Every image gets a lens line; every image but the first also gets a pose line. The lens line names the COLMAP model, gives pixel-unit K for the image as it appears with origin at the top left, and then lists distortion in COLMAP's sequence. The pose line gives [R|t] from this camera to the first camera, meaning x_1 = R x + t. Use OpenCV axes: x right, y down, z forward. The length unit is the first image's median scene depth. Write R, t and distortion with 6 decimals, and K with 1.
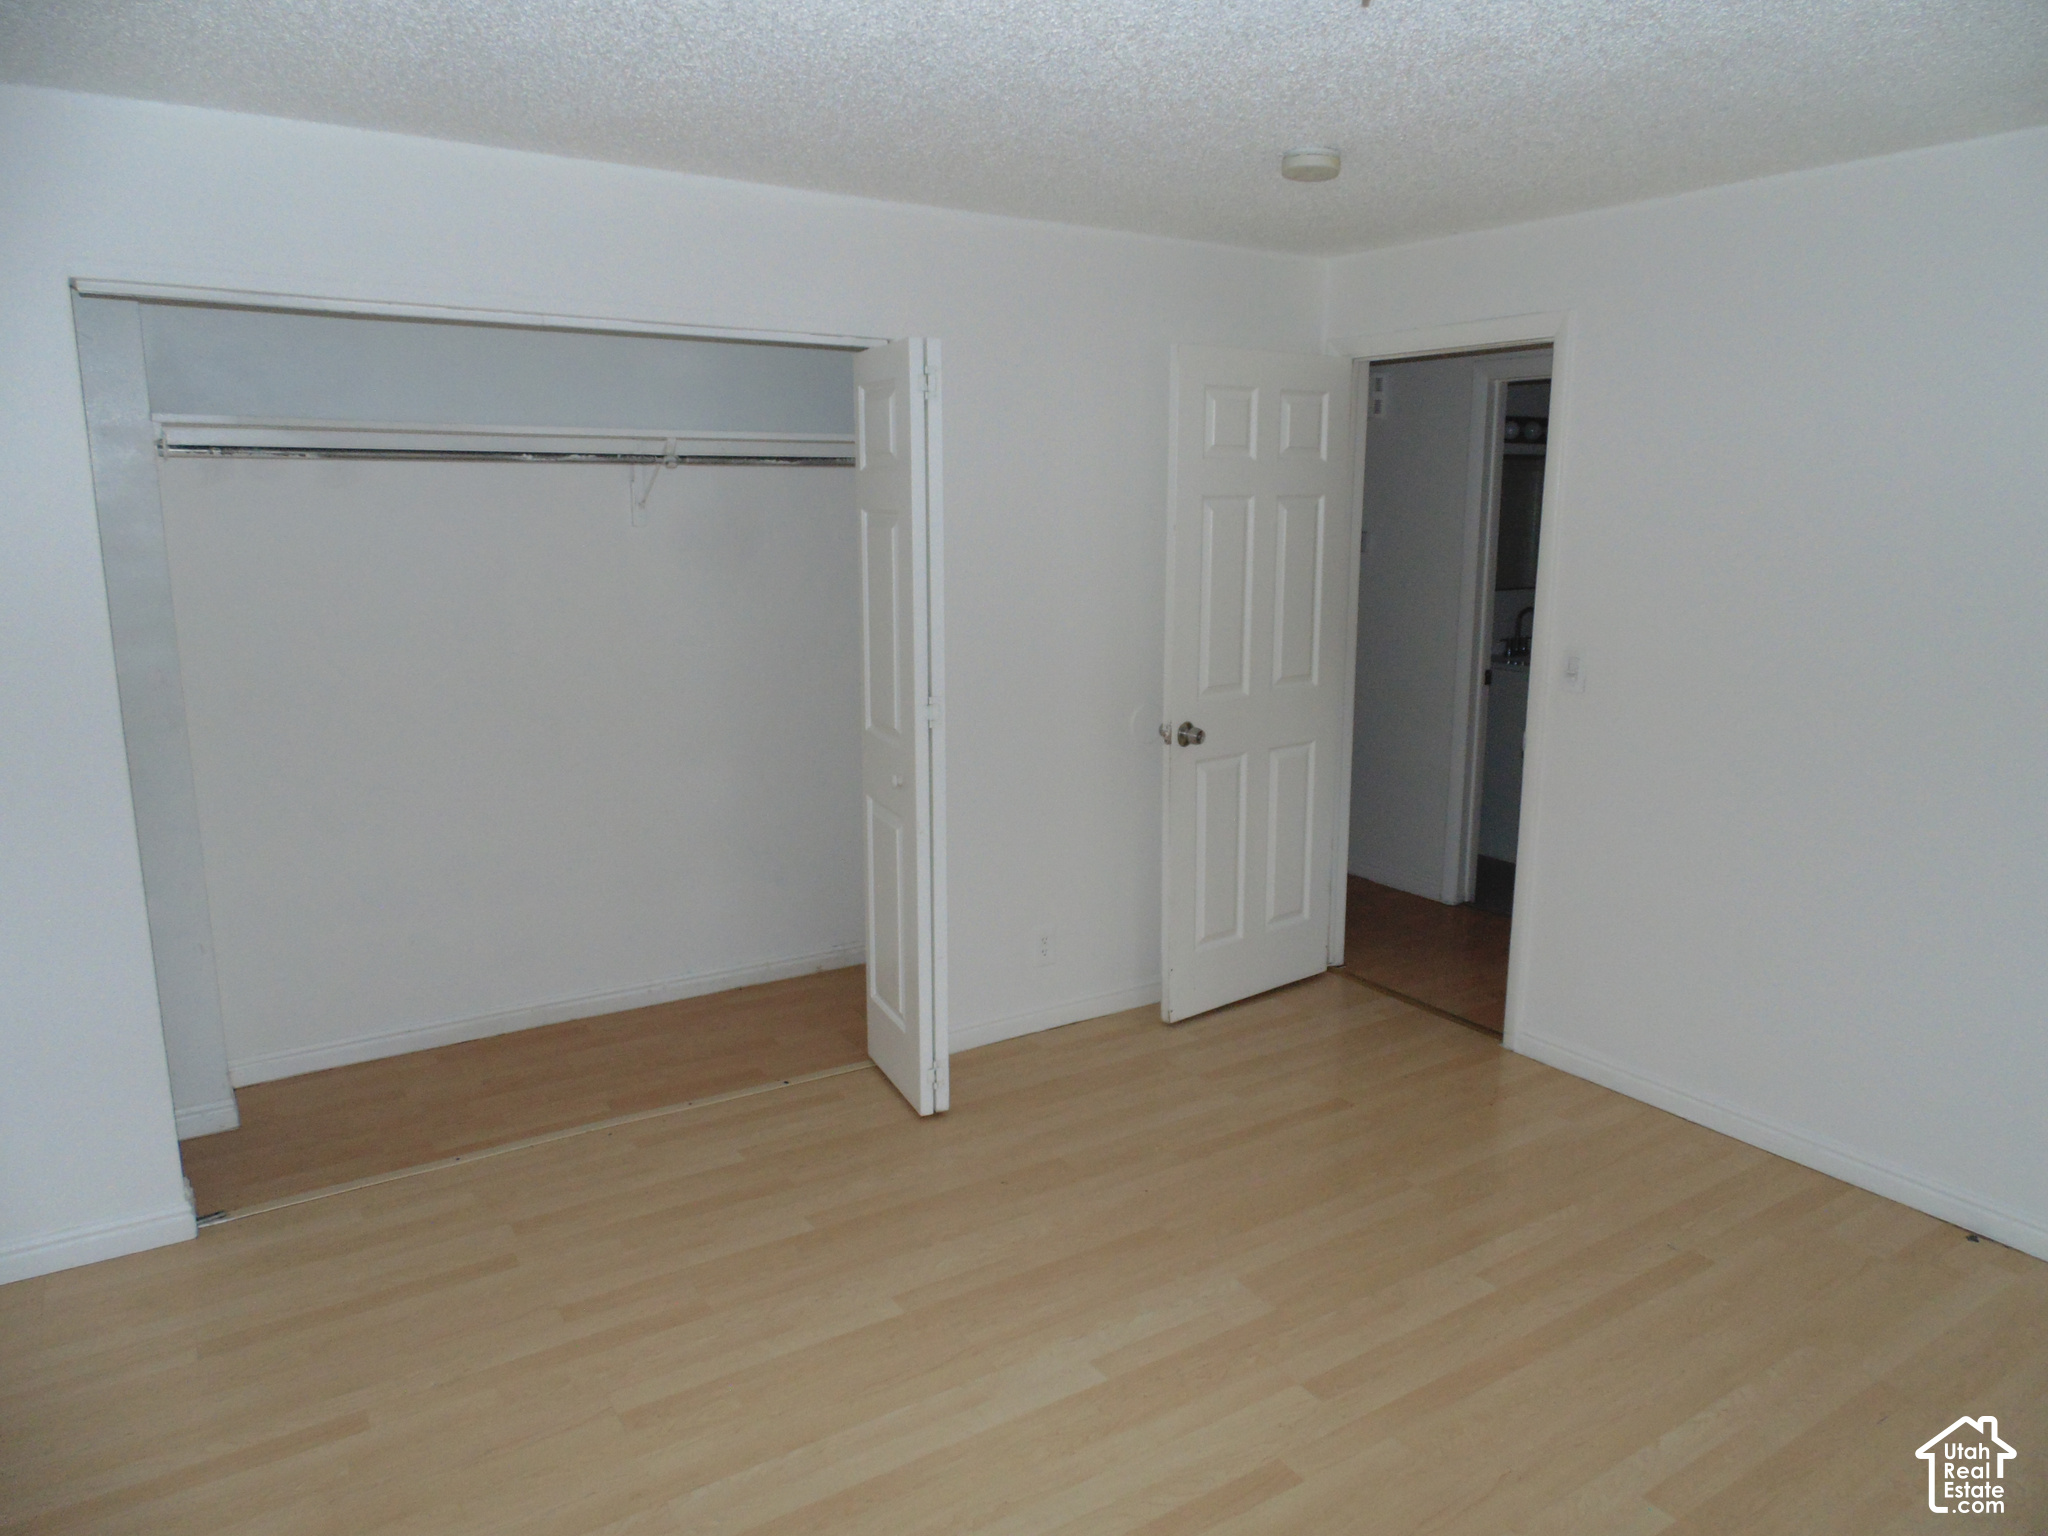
lens RADIAL K [[1383.5, 0, 1021.6], [0, 1383.5, 767.8], [0, 0, 1]] dist [-0.006539, 0.002670]
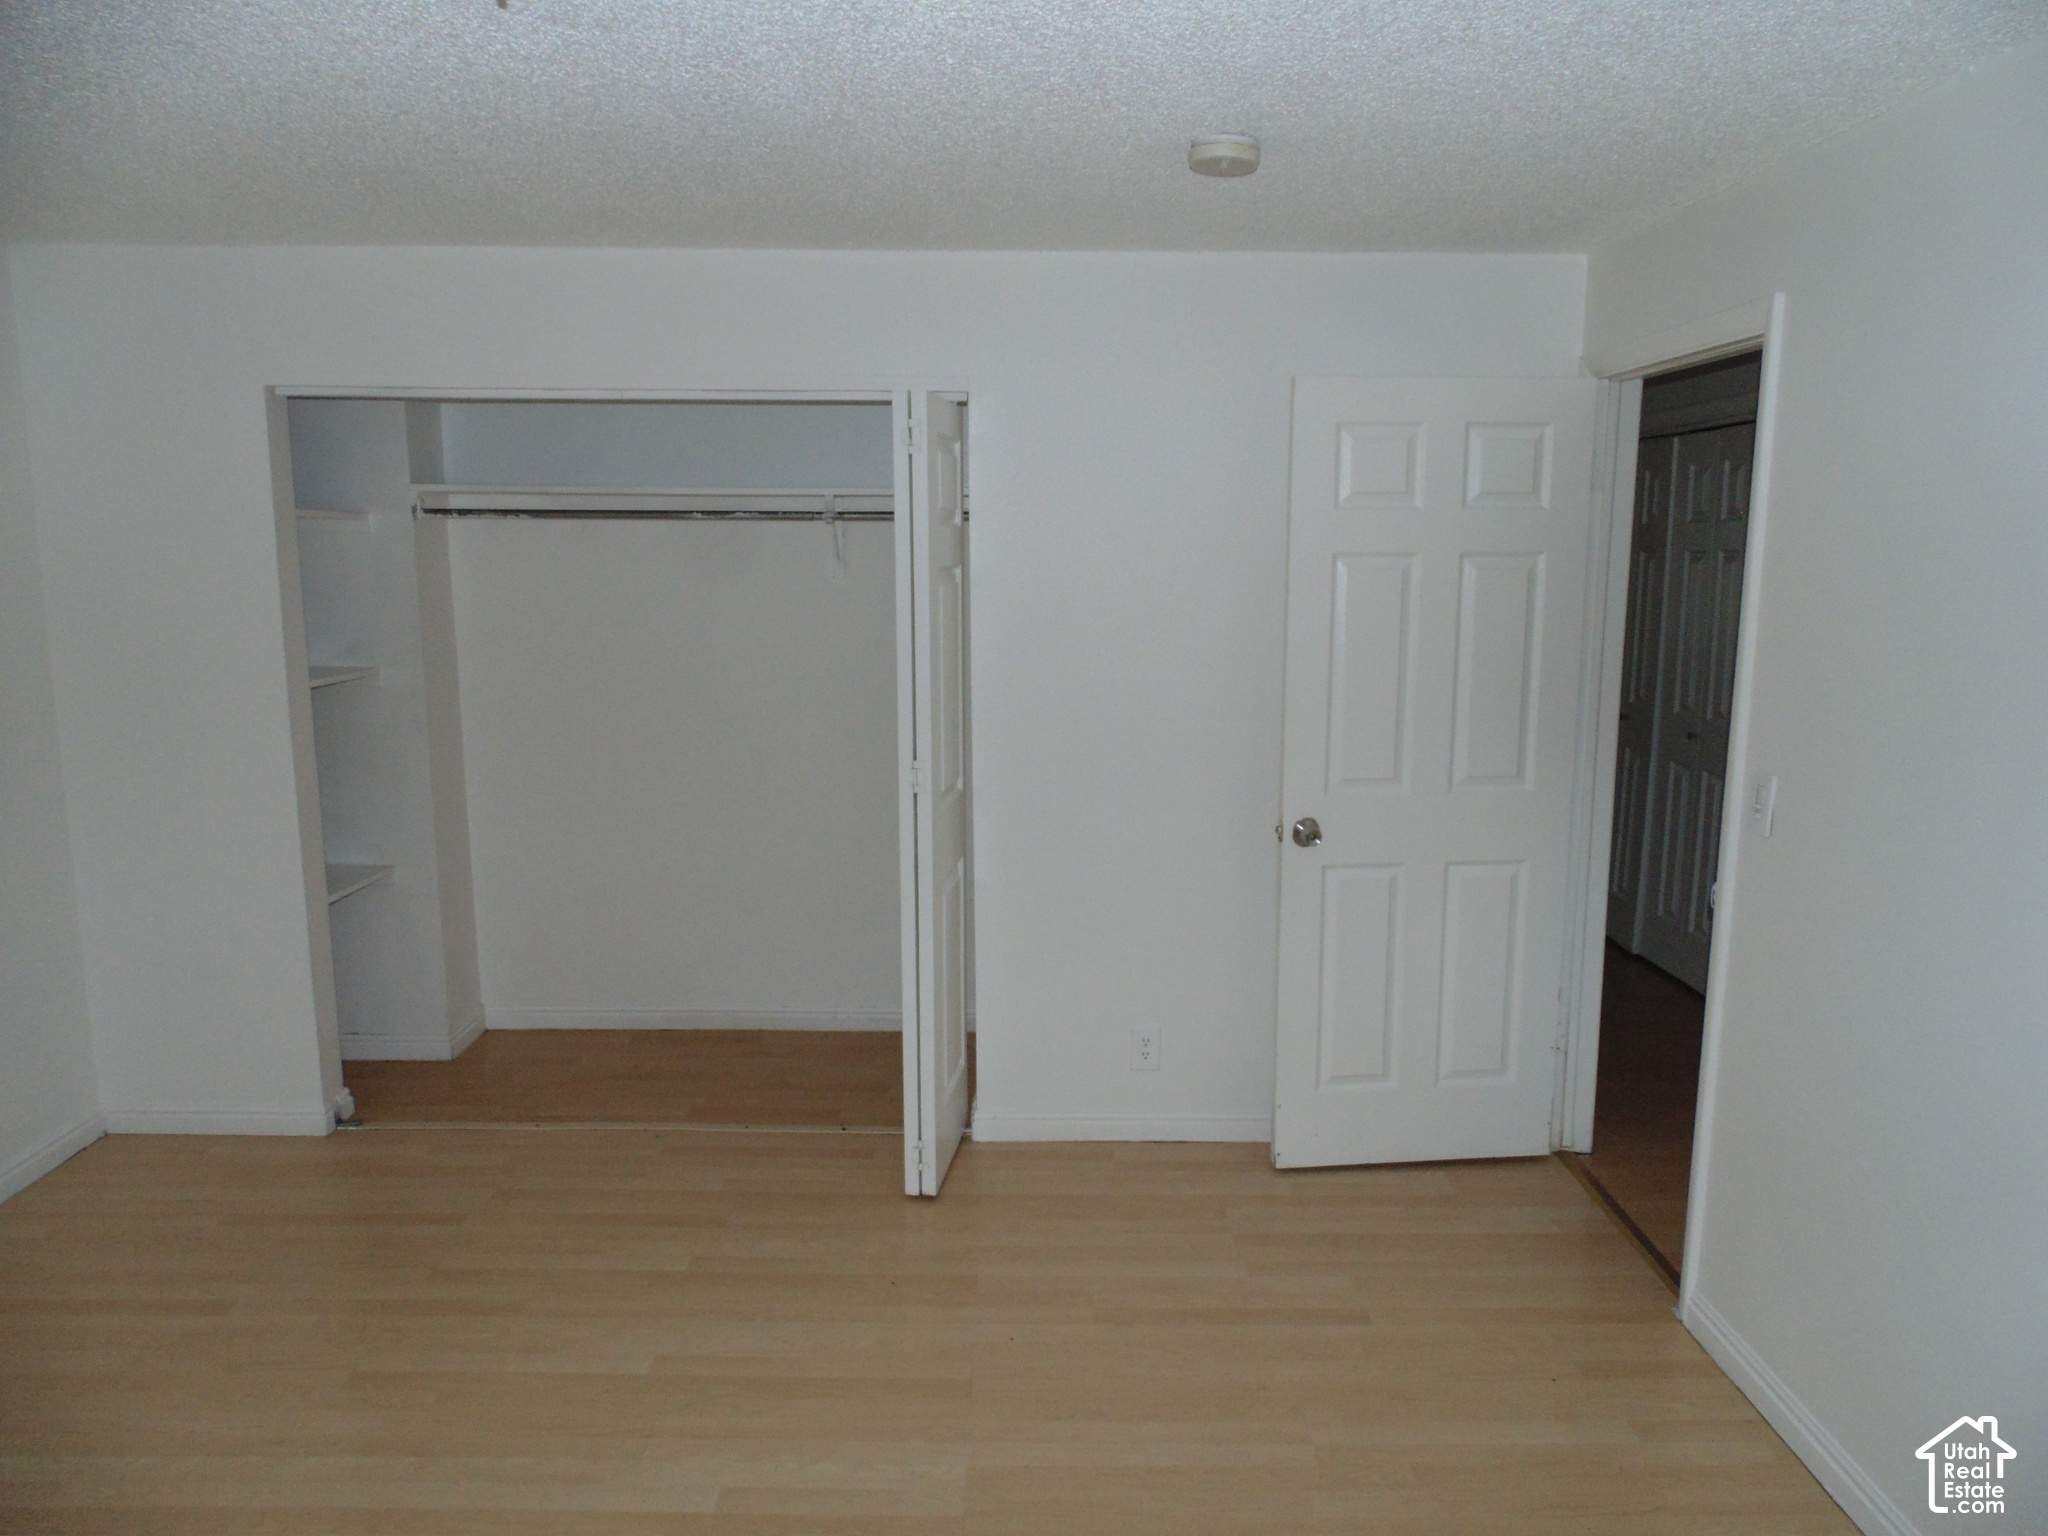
lens RADIAL K [[1383.5, 0, 1018.2], [0, 1383.5, 759.3], [0, 0, 1]] dist [-0.006539, 0.002670]
pose [[0.837799, 0.087080, -0.538989, 0.474617], [-0.108823, 0.994024, -0.008558, -0.047394], [0.535023, 0.065825, 0.842269, 0.210949]]
